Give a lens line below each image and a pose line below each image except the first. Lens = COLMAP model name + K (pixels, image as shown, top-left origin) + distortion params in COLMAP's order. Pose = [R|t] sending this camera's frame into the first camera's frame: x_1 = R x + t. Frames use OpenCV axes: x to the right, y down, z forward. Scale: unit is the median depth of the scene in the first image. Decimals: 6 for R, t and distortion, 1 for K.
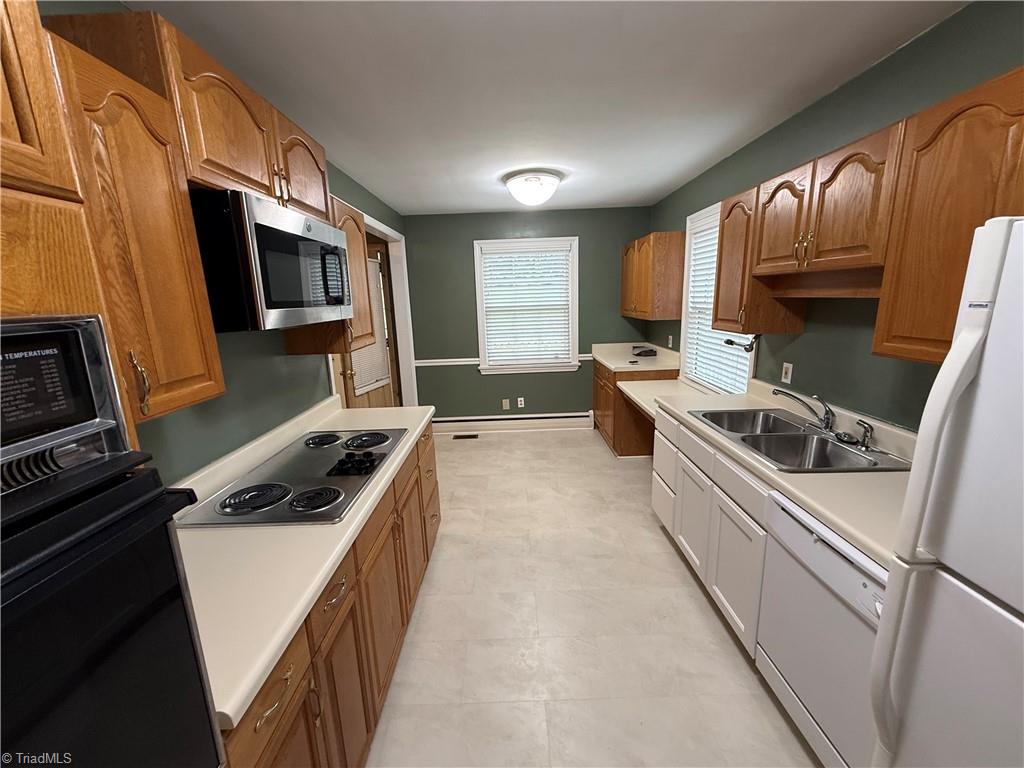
lens RADIAL K [[356.8, 0, 512.0], [0, 356.8, 384.0], [0, 0, 1]] dist [0.000148, 0.000028]
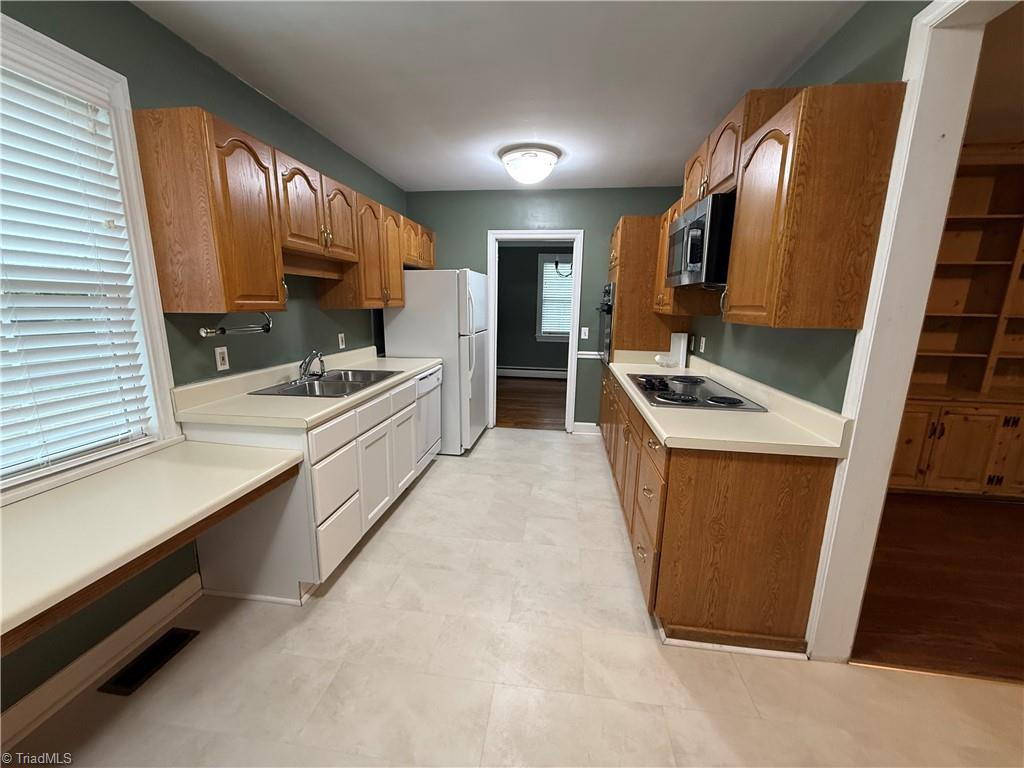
lens RADIAL K [[403.2, 0, 512.0], [0, 403.2, 384.0], [0, 0, 1]] dist [0.001307, 0.000484]
pose [[-0.989628, -0.012129, 0.143140, -0.083873], [0.049644, 0.906162, 0.420006, -0.422946], [-0.134802, 0.422756, -0.896162, 2.174333]]
